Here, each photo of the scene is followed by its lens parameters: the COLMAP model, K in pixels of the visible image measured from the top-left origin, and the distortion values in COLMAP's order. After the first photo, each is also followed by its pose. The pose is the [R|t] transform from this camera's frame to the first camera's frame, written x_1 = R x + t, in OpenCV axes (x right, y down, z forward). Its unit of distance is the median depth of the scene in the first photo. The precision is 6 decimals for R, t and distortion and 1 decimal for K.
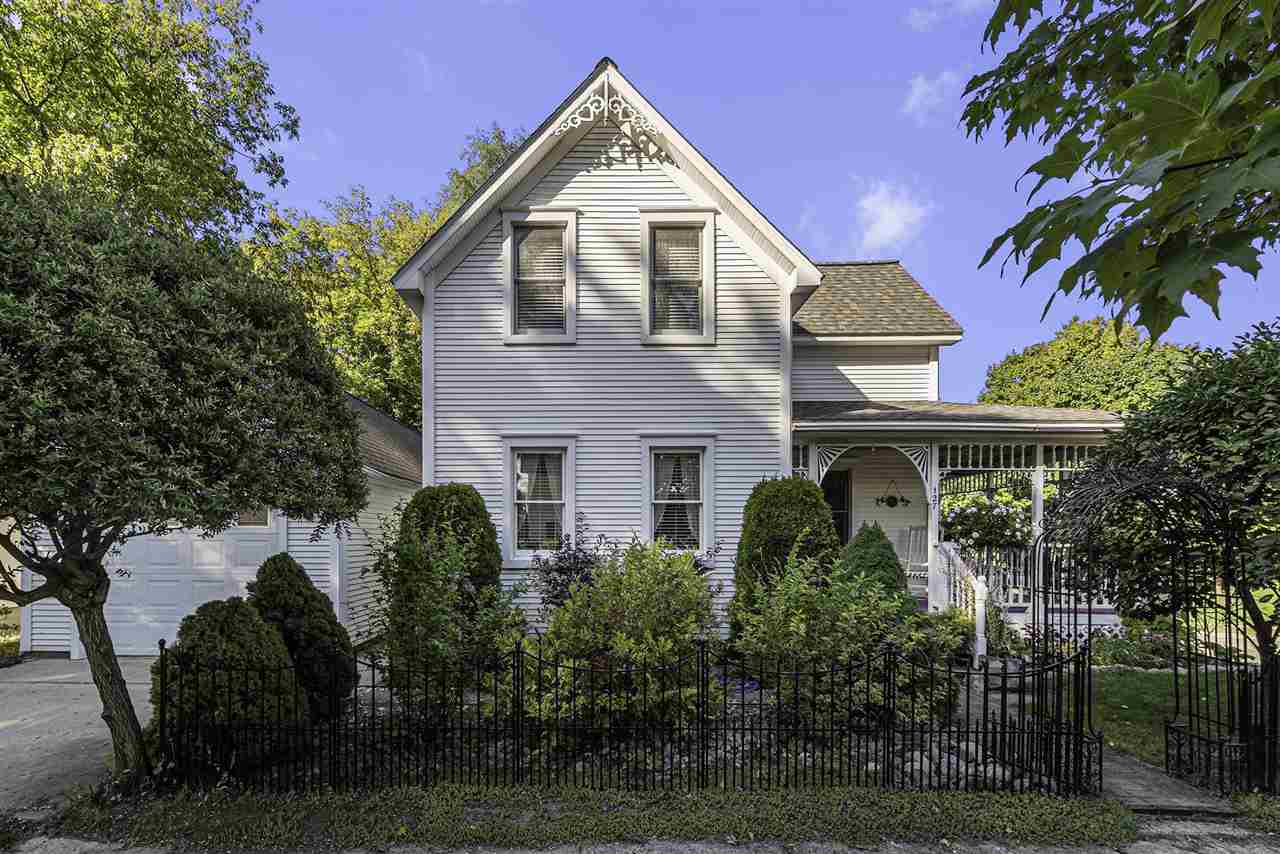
lens RADIAL K [[555.9, 0, 648.4], [0, 555.9, 409.8], [0, 0, 1]] dist [0.002071, 0.000324]
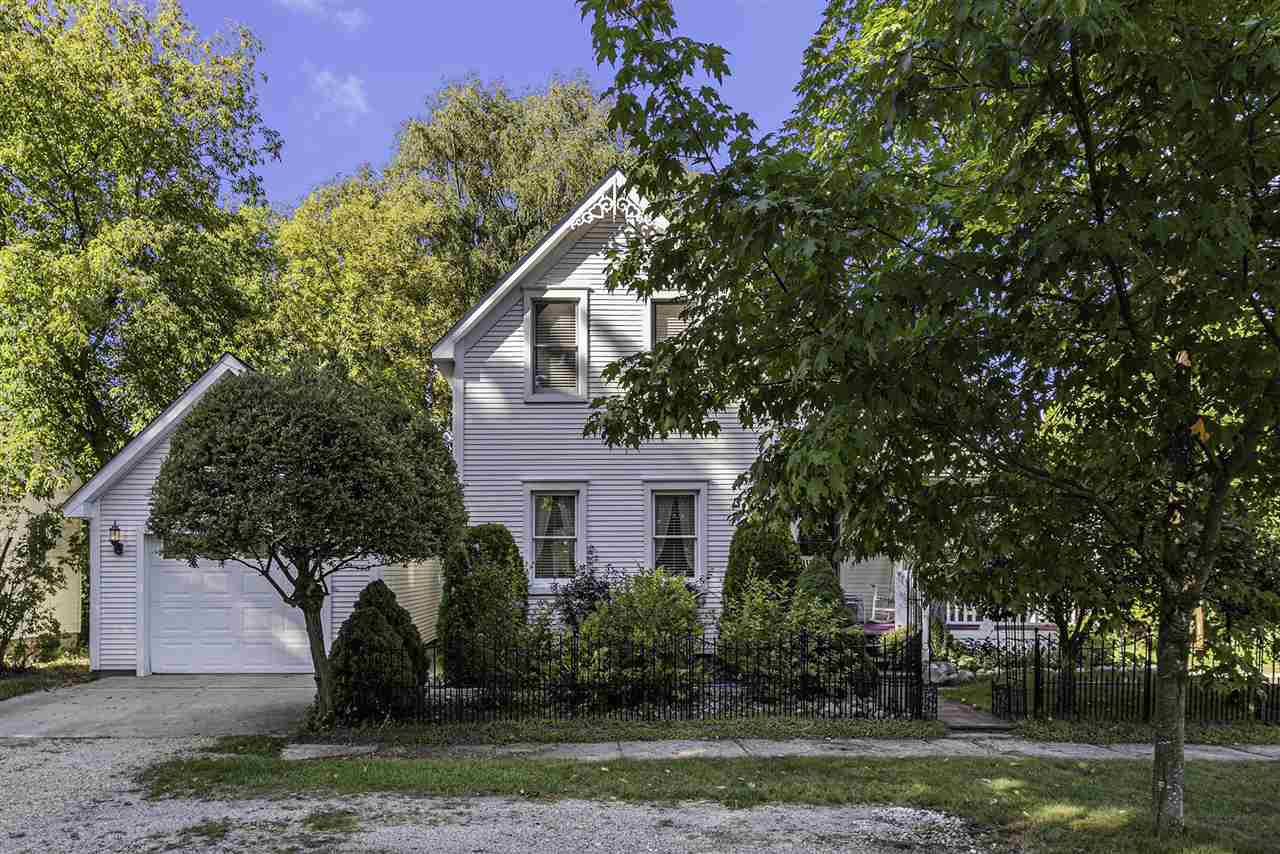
lens RADIAL K [[944.8, 0, 637.6], [0, 944.8, 436.5], [0, 0, 1]] dist [0.015636, -0.000725]
pose [[0.999959, -0.003616, 0.008329, -0.043224], [0.002919, 0.996609, 0.082231, -0.213052], [-0.008598, -0.082204, 0.996578, -0.981036]]
